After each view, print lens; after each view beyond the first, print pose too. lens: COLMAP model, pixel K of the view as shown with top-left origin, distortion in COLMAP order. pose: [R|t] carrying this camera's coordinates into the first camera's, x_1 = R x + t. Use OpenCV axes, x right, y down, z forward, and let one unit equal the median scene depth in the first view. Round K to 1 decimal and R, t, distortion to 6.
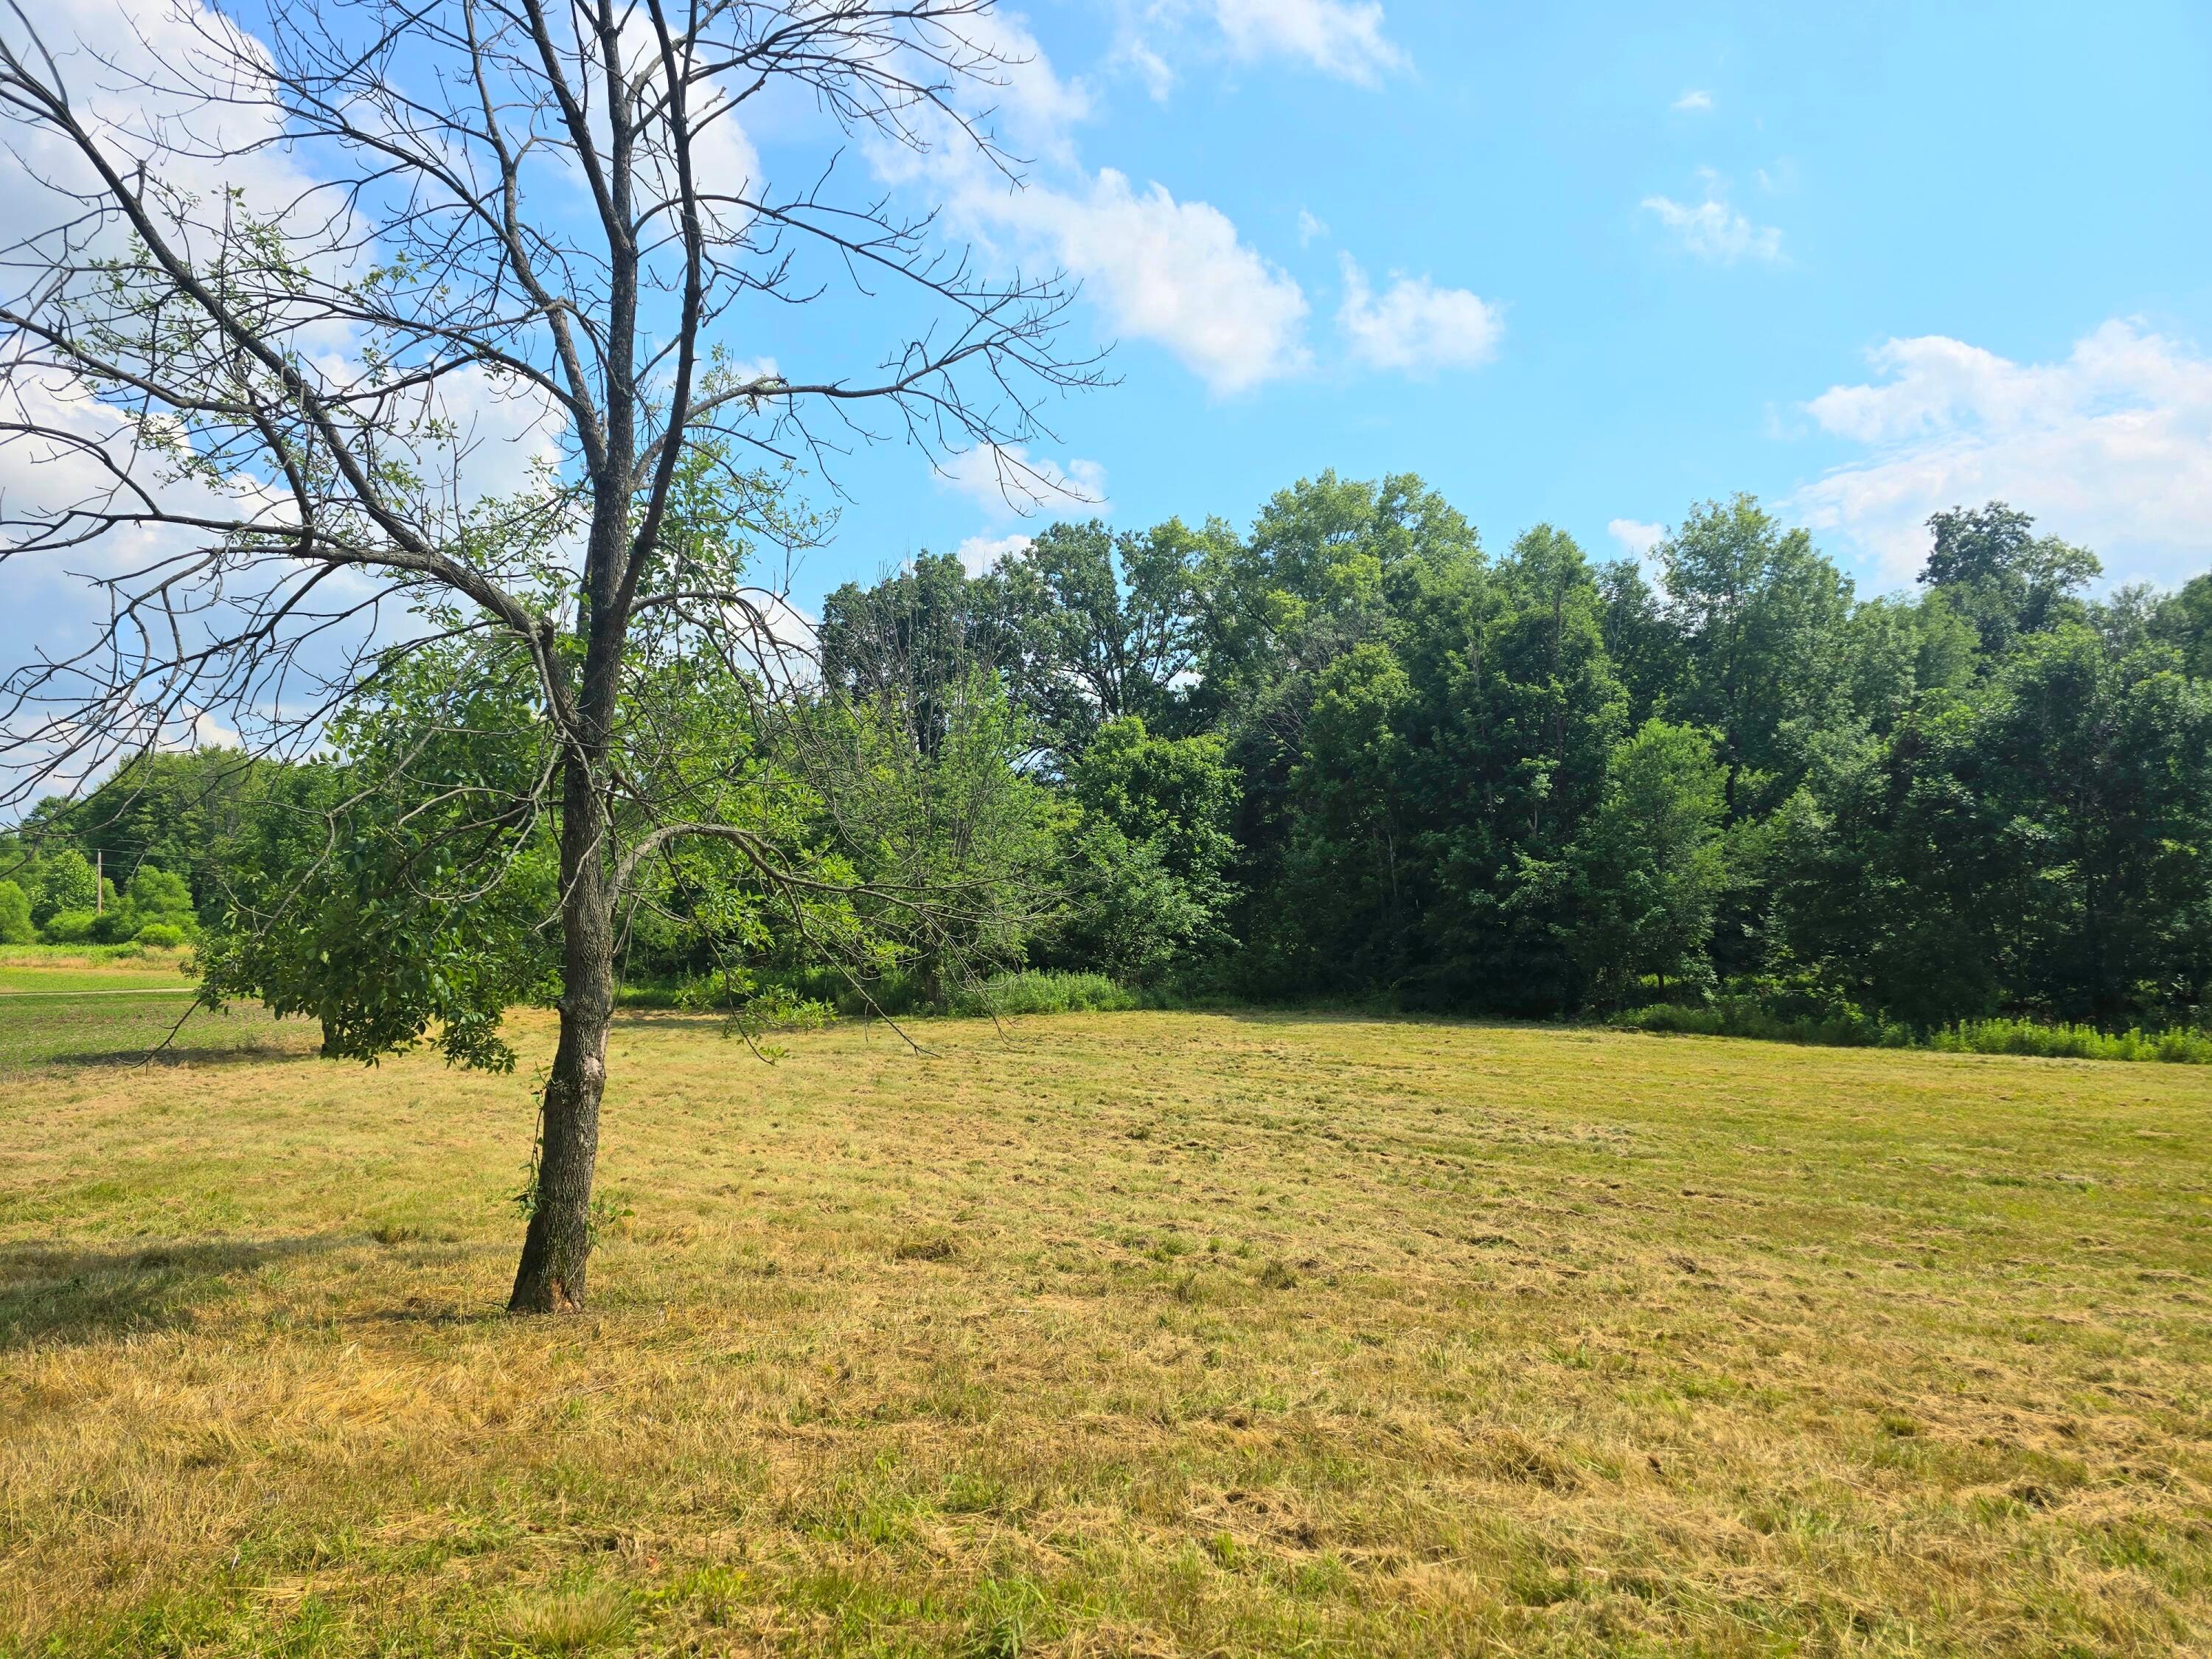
lens RADIAL K [[1466.8, 0, 1080.6], [0, 1466.8, 854.8], [0, 0, 1]] dist [0.051958, -0.047220]
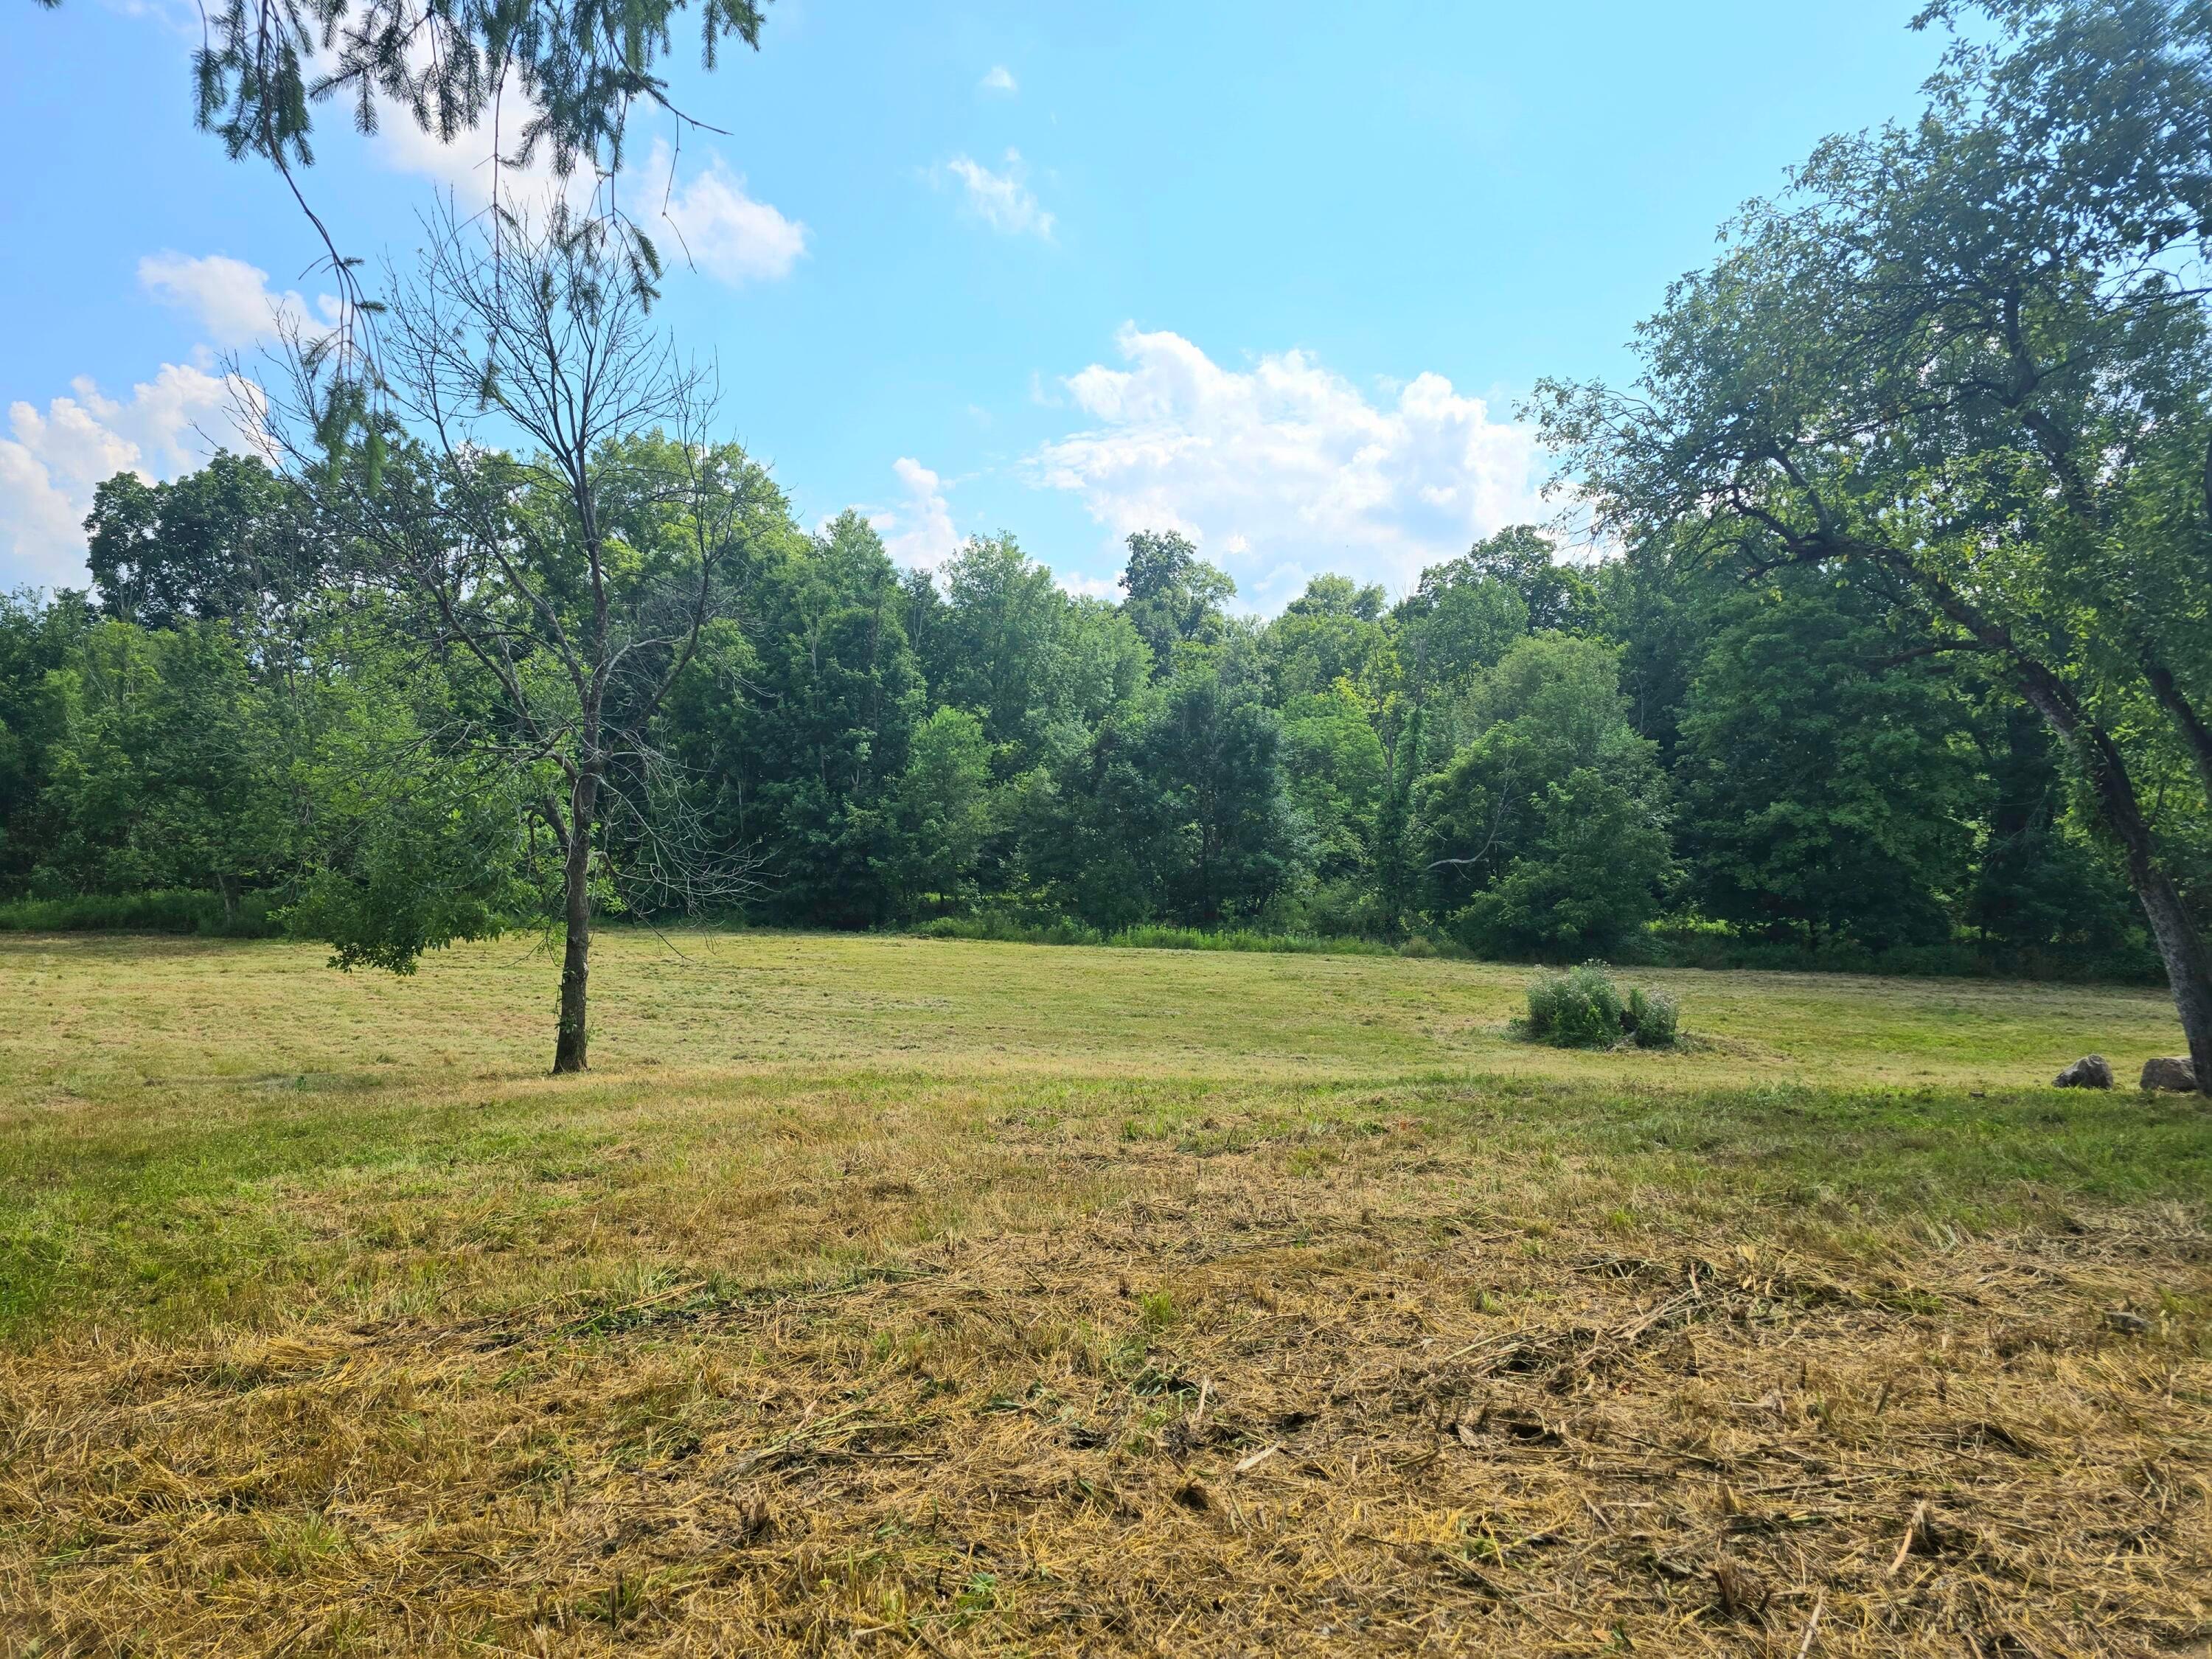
lens RADIAL K [[1469.8, 0, 1102.8], [0, 1469.8, 828.6], [0, 0, 1]] dist [0.059948, -0.056108]
pose [[0.873176, 0.020083, 0.486991, -0.142906], [-0.042050, 0.998529, 0.034218, -0.033689], [-0.485588, -0.050357, 0.872736, -0.255782]]
